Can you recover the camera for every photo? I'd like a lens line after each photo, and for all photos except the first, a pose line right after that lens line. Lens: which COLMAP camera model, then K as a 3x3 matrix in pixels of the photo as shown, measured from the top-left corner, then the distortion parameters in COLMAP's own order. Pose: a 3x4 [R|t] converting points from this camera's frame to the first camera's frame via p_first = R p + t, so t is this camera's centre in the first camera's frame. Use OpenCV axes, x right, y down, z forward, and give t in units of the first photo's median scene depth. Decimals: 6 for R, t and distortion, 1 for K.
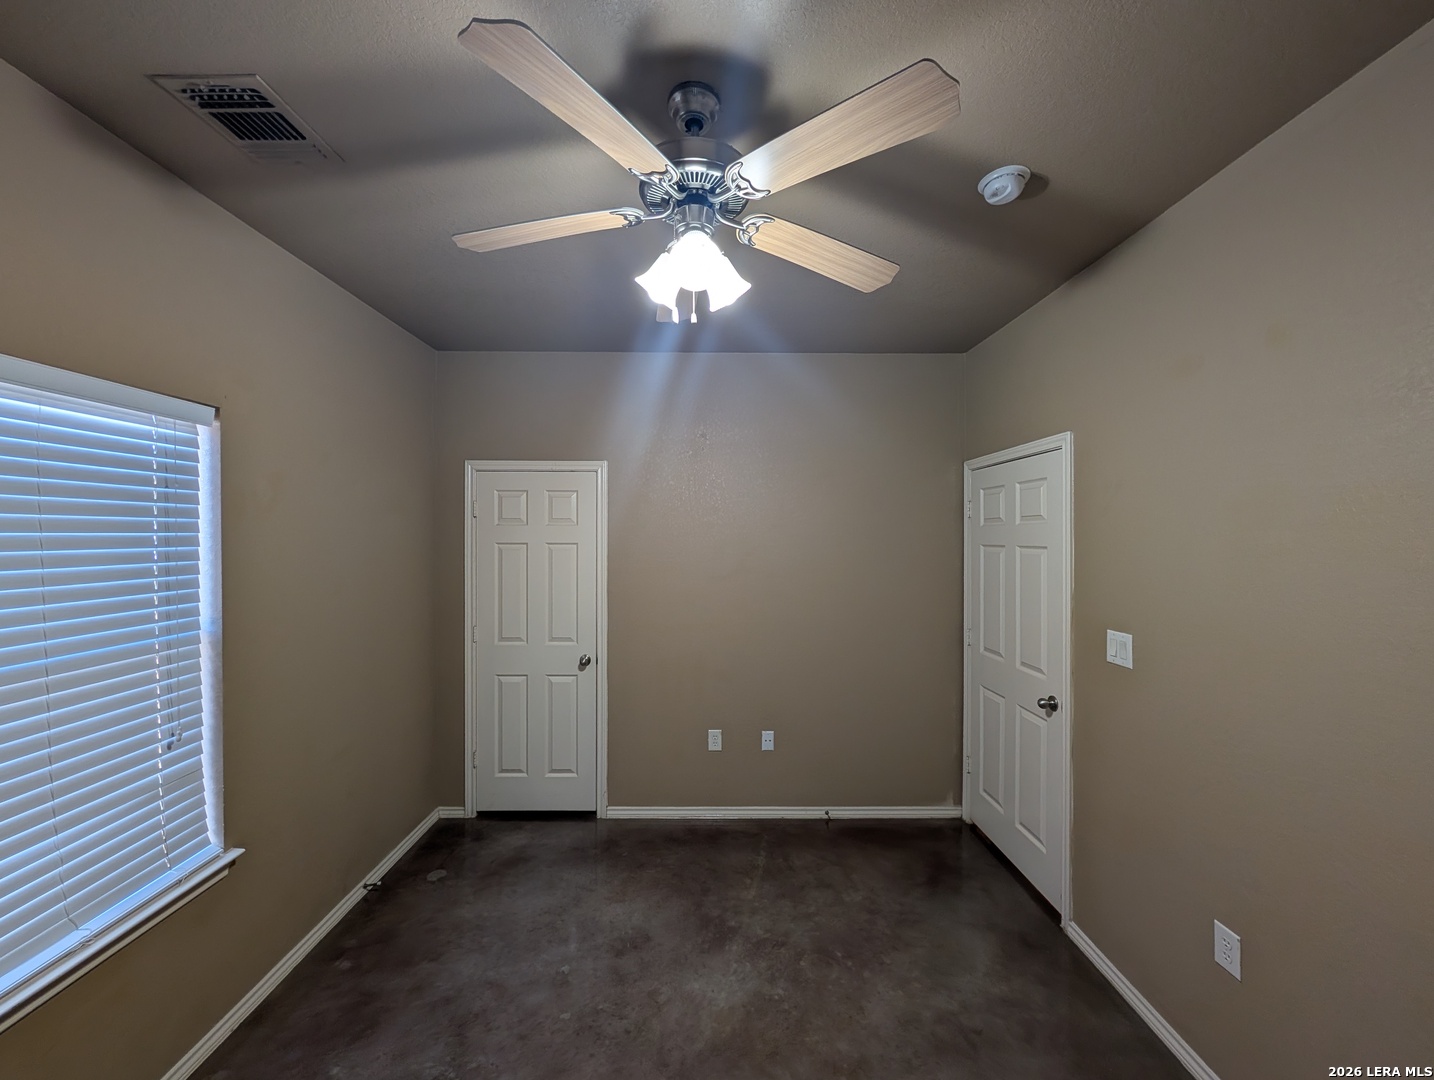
lens RADIAL K [[539.2, 0, 715.4], [0, 539.2, 537.9], [0, 0, 1]] dist [-0.001439, -0.000293]
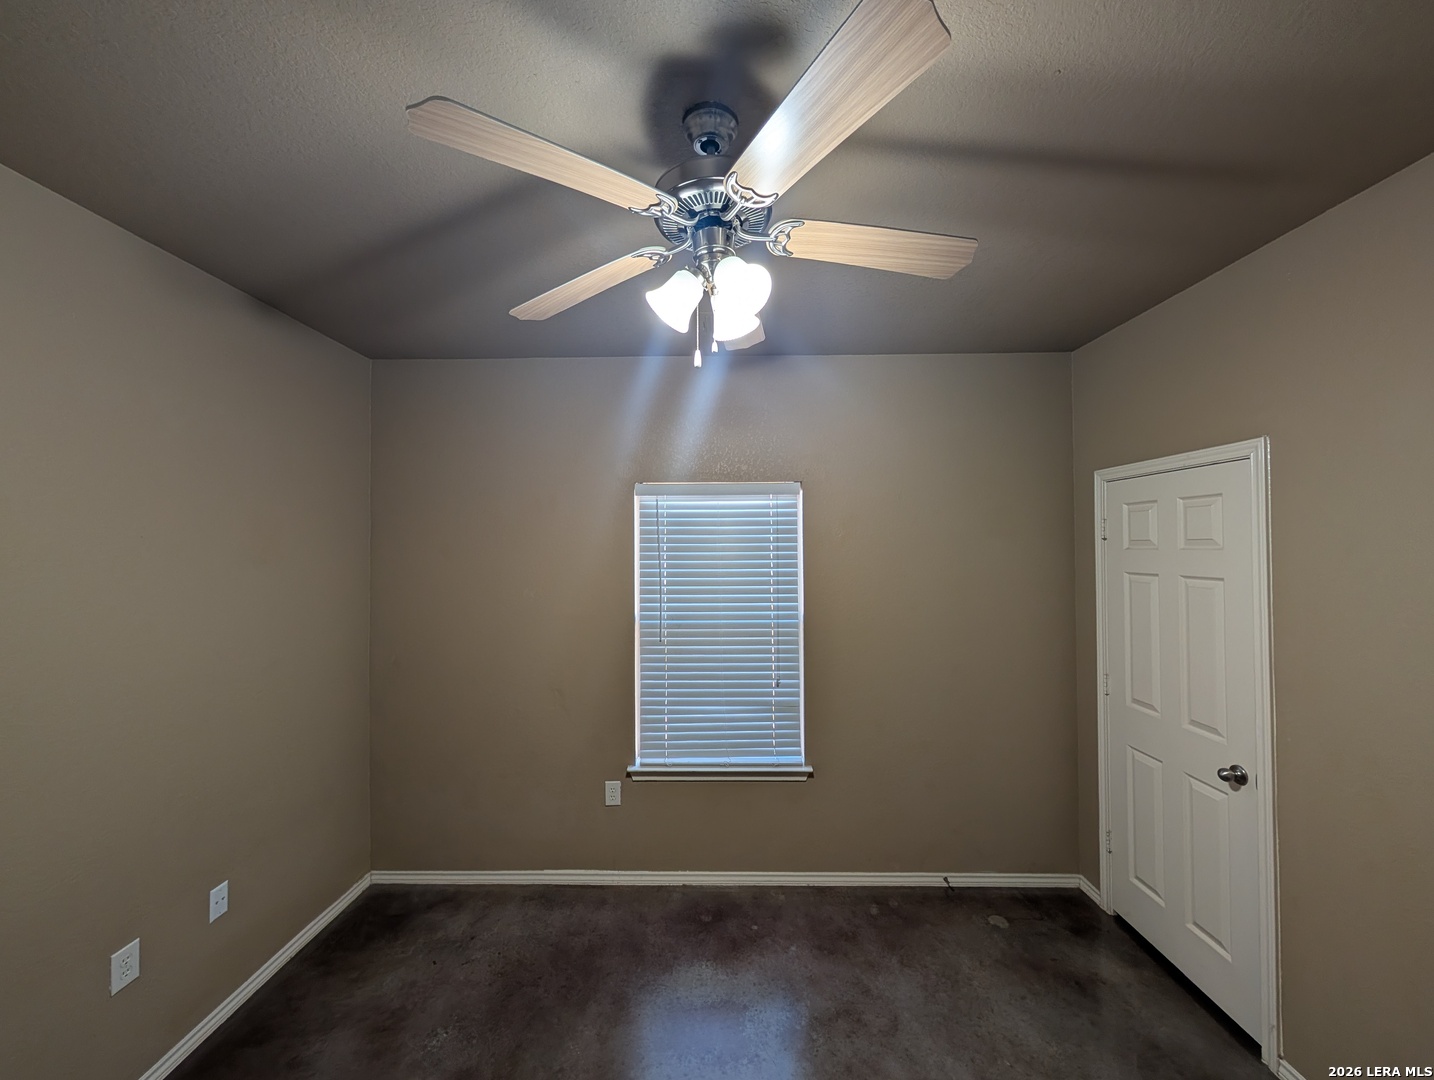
lens RADIAL K [[539.2, 0, 709.8], [0, 539.2, 538.2], [0, 0, 1]] dist [-0.001439, -0.000293]
pose [[-0.022931, -0.017855, -0.999578, 0.574859], [0.000177, 0.999840, -0.017864, -0.039537], [0.999737, -0.000587, -0.022925, 0.654776]]
